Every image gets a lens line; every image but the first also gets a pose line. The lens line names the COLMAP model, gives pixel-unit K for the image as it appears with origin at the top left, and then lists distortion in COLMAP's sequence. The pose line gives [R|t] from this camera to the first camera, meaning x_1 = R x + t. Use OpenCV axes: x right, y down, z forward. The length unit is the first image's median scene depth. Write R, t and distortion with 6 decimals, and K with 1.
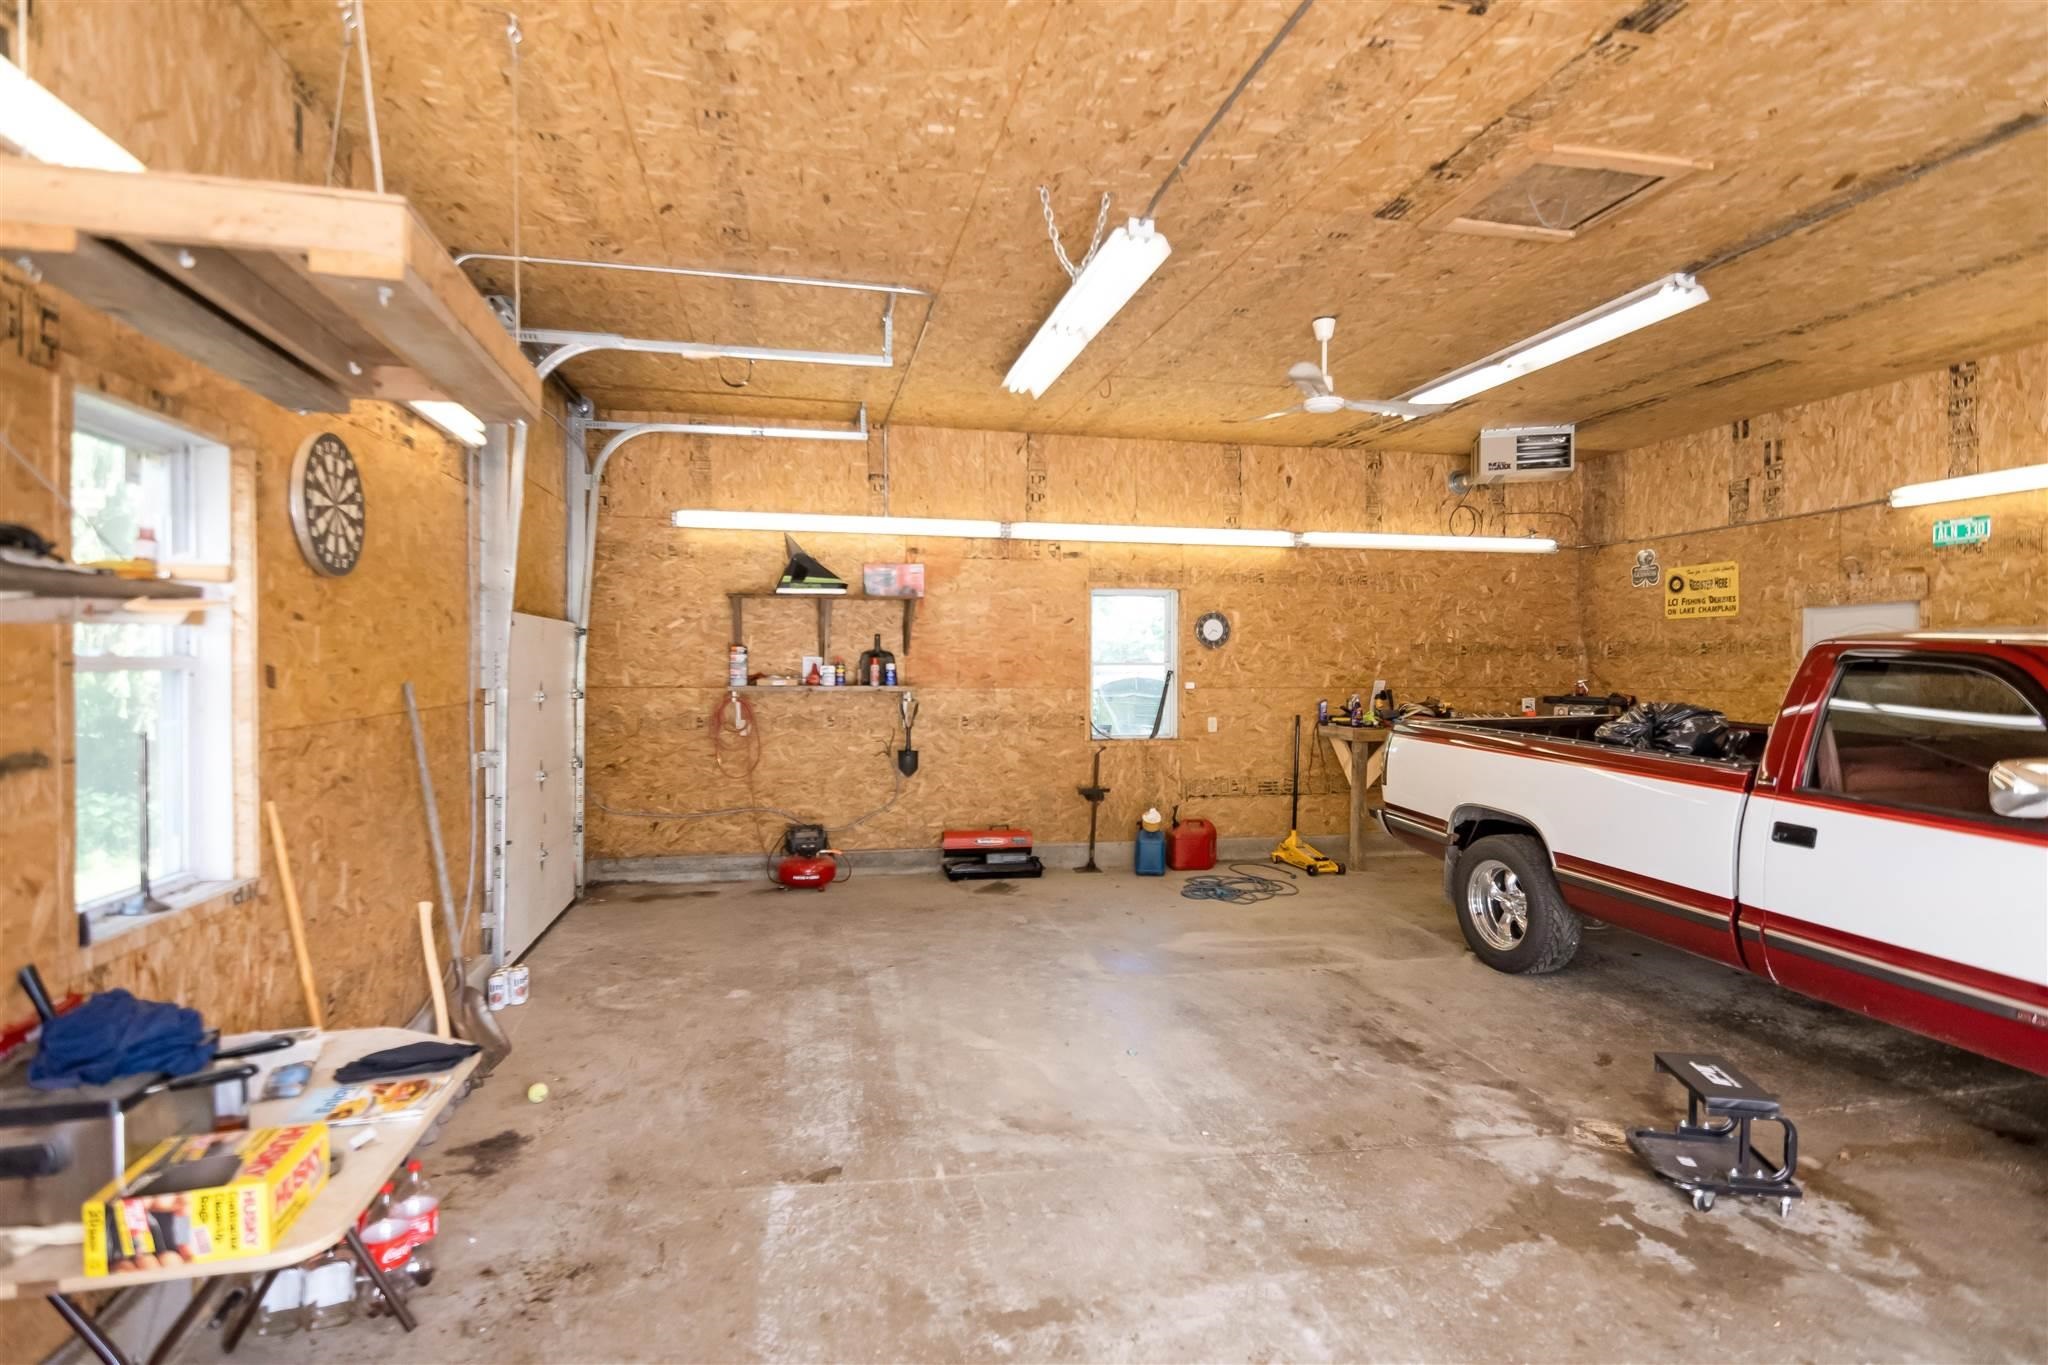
lens RADIAL K [[1028.4, 0, 1025.5], [0, 1028.4, 672.8], [0, 0, 1]] dist [0.006432, -0.007580]
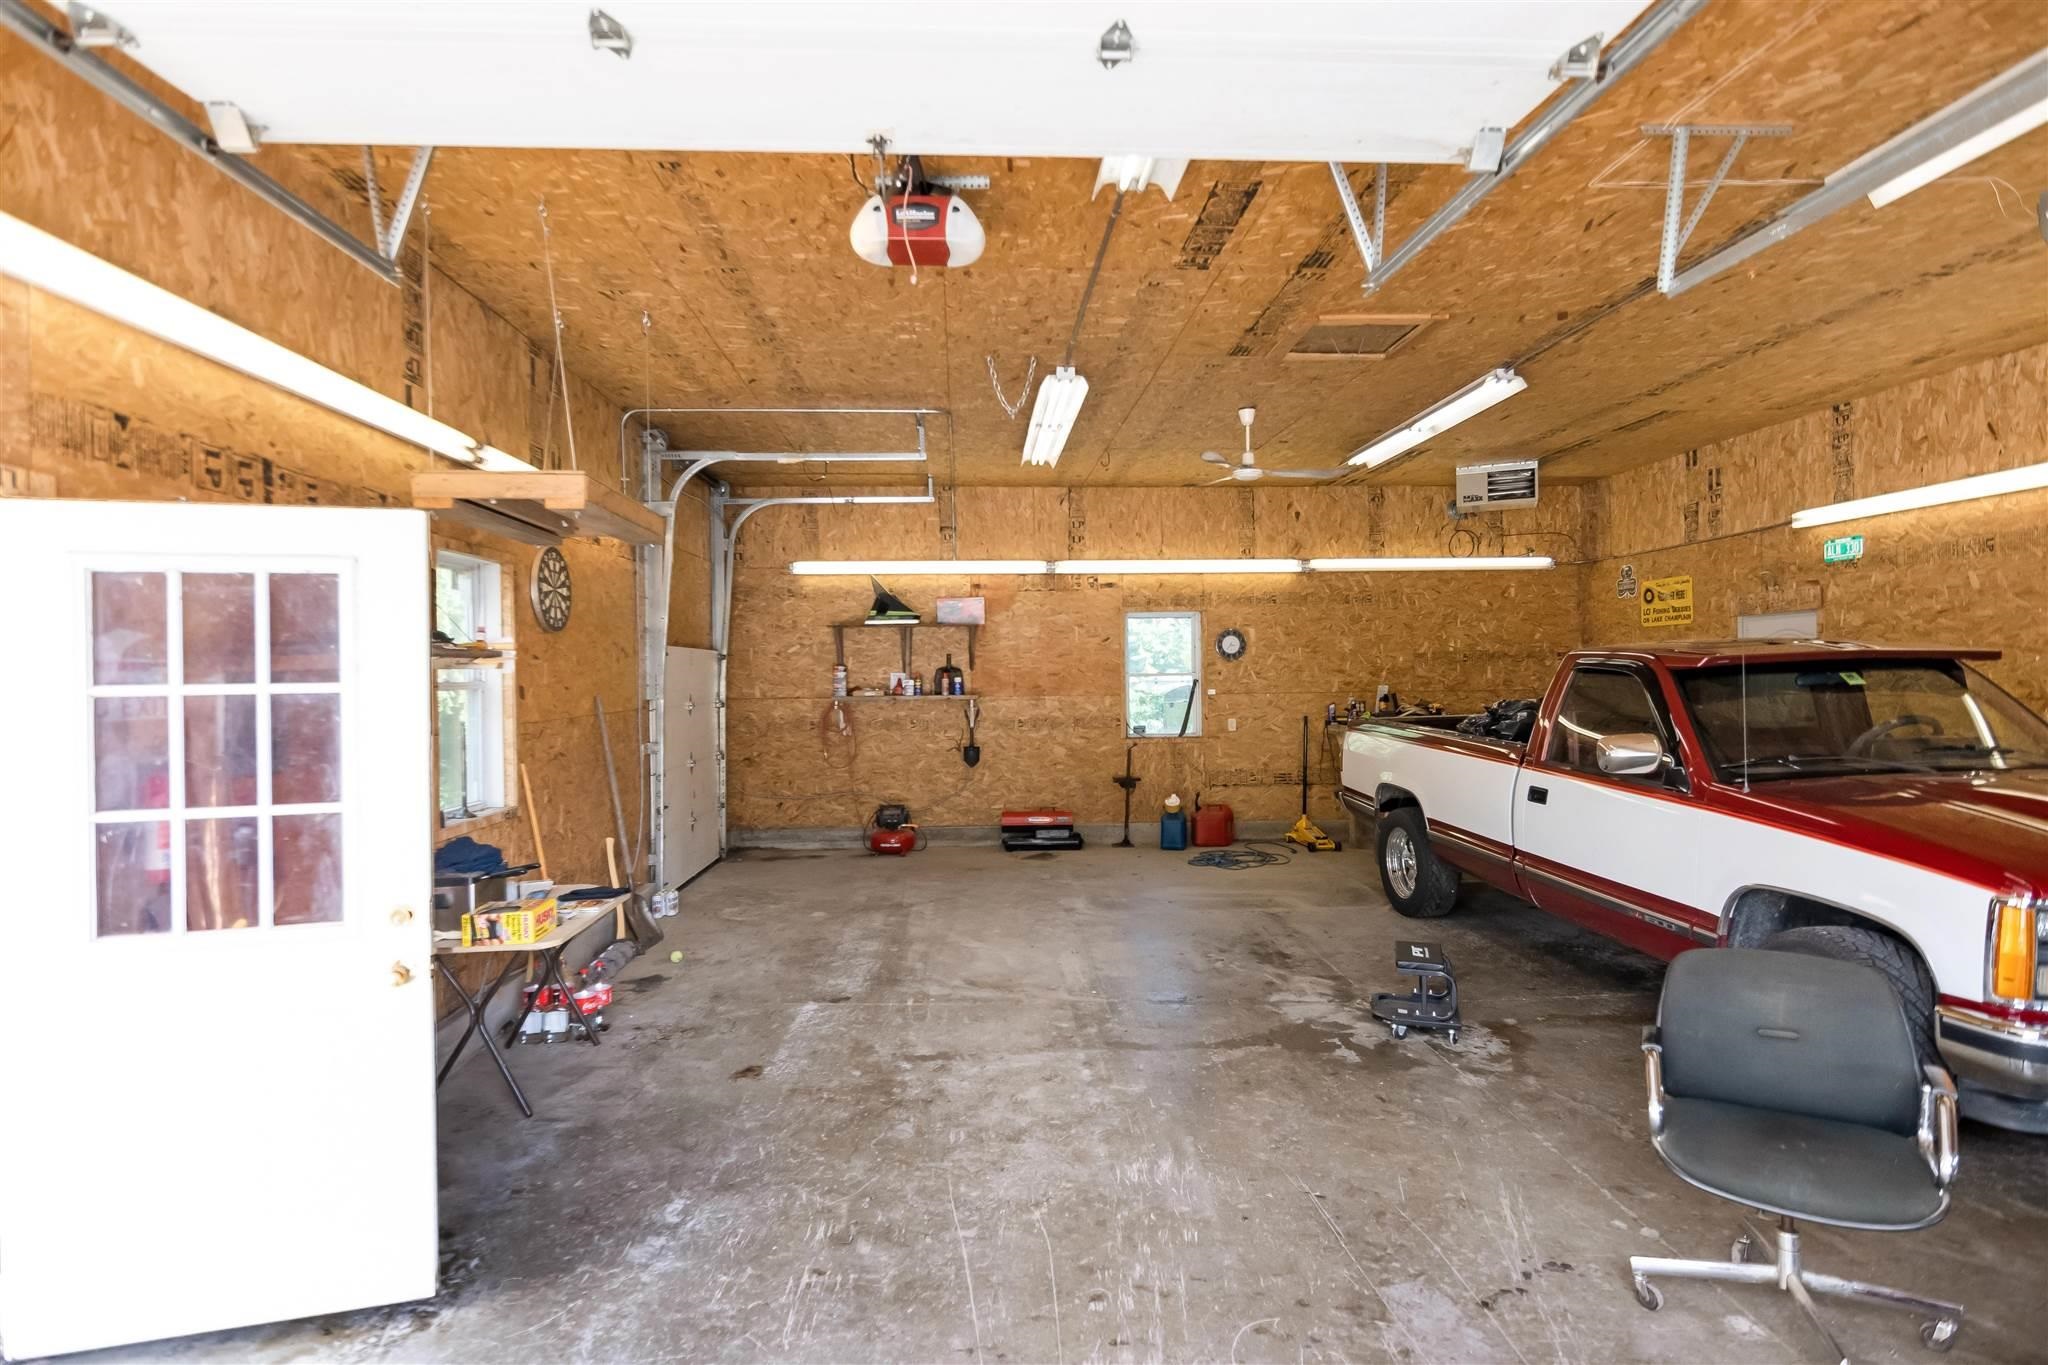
lens RADIAL K [[1028.4, 0, 1025.5], [0, 1028.4, 672.8], [0, 0, 1]] dist [0.006432, -0.007580]
pose [[0.987429, -0.015693, -0.157284, 0.184600], [0.014089, 0.999837, -0.011305, 0.001106], [0.157436, 0.008947, 0.987489, -0.282884]]
